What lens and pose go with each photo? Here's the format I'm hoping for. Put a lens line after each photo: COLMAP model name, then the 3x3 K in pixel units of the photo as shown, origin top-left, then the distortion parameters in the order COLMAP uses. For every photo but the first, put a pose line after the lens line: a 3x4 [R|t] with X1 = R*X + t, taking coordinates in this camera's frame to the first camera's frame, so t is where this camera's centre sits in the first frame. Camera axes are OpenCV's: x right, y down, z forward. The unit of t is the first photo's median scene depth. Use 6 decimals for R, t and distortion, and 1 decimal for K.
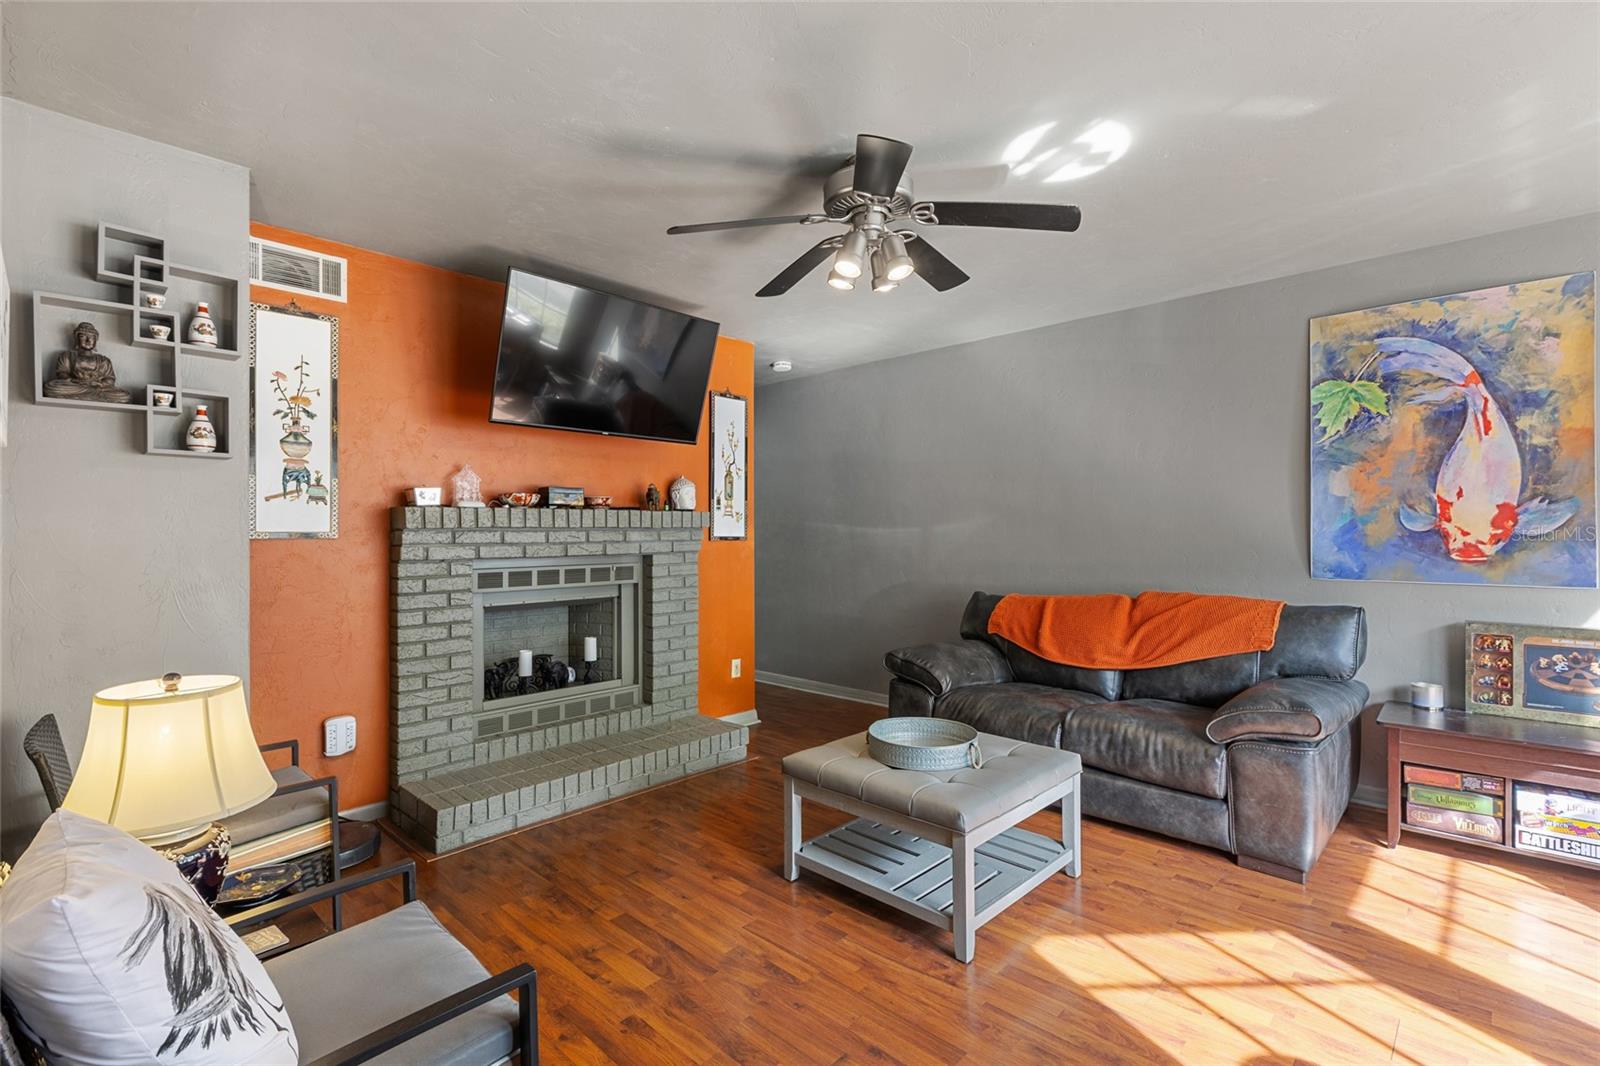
lens RADIAL K [[721.4, 0, 813.3], [0, 721.4, 532.0], [0, 0, 1]] dist [0.004615, 0.000886]
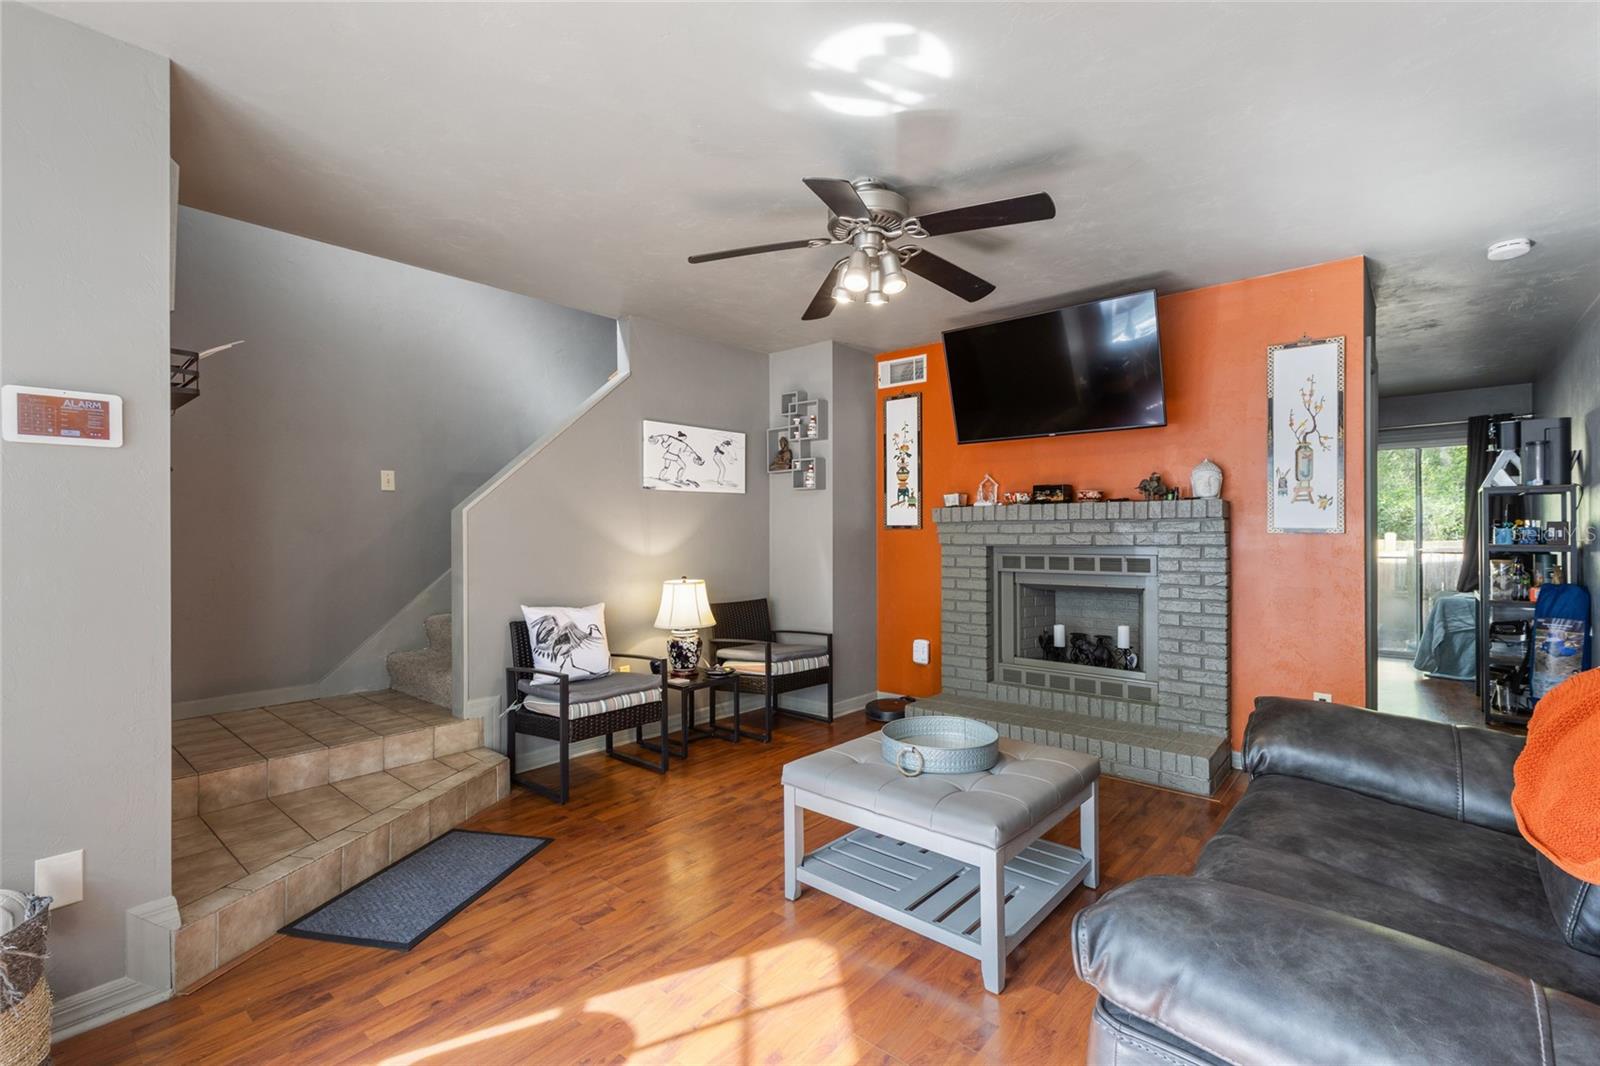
lens RADIAL K [[721.4, 0, 837.8], [0, 721.4, 531.4], [0, 0, 1]] dist [0.004615, 0.000886]
pose [[0.071621, 0.000672, -0.997432, 0.952854], [0.001382, 0.999999, 0.000773, 0.012670], [0.997431, -0.001433, 0.071620, 0.707812]]
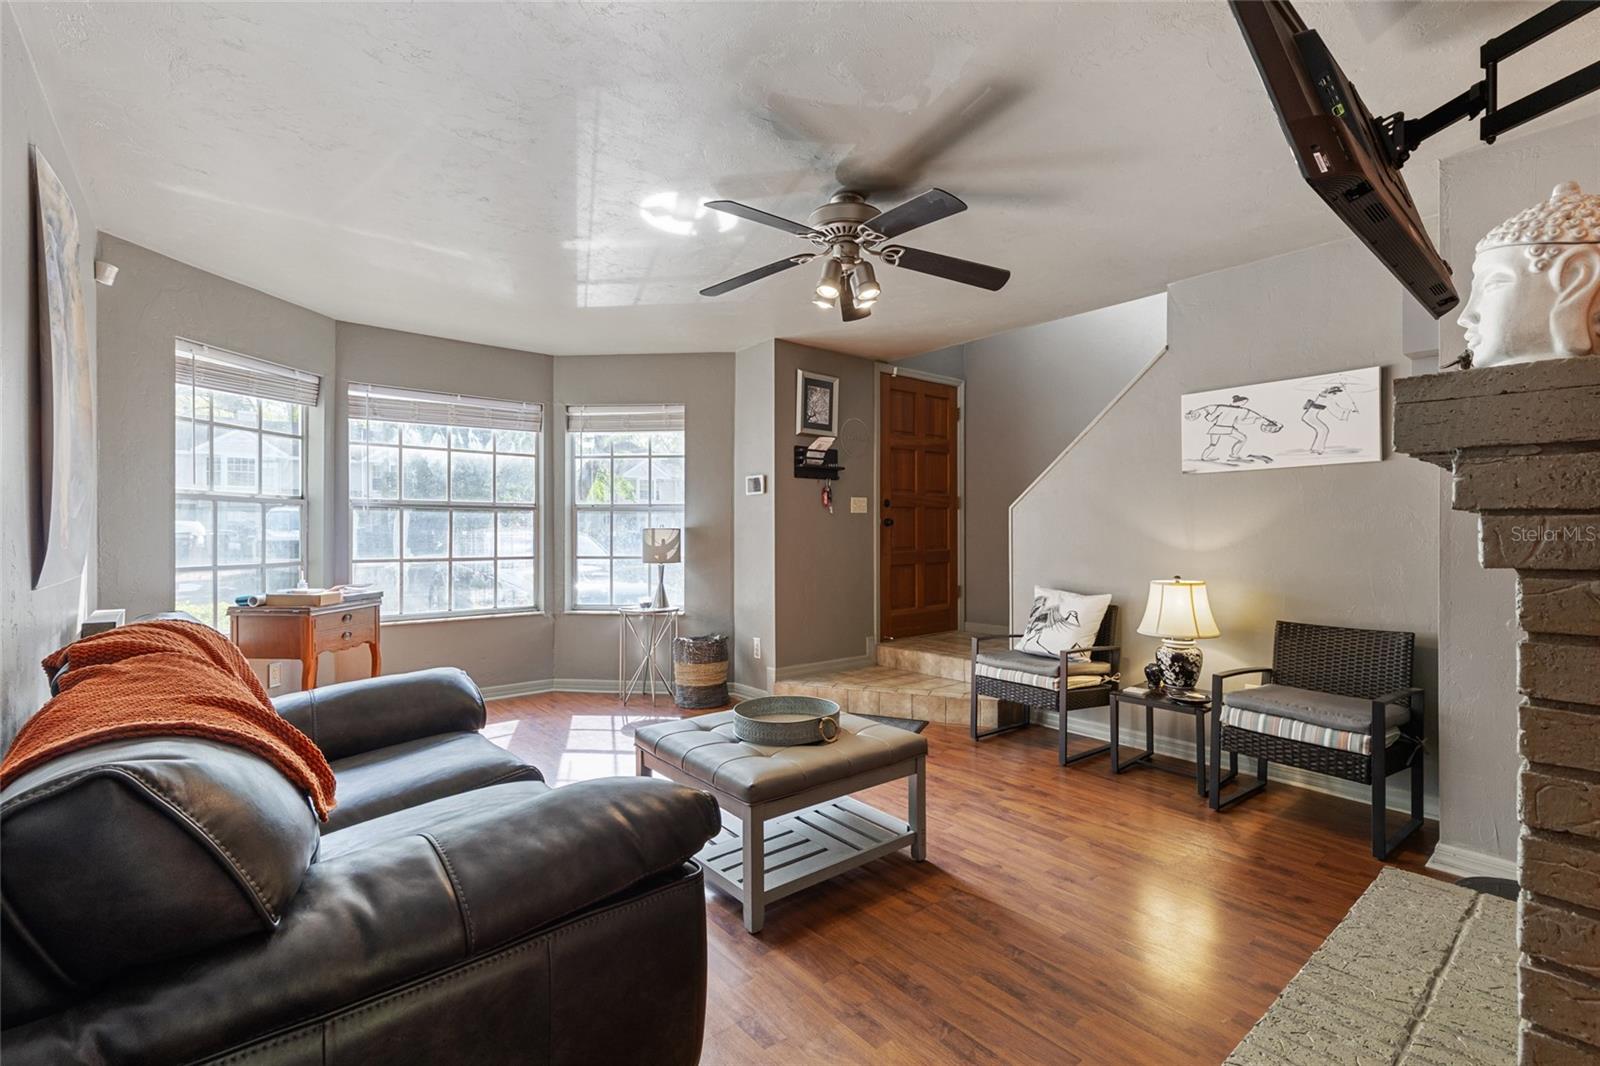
lens RADIAL K [[721.4, 0, 789.8], [0, 721.4, 530.5], [0, 0, 1]] dist [0.004615, 0.000886]
pose [[-0.989149, 0.008466, 0.146671, -0.003648], [0.009542, 0.999932, 0.006635, 0.012690], [-0.146605, 0.007963, -0.989163, 1.764815]]
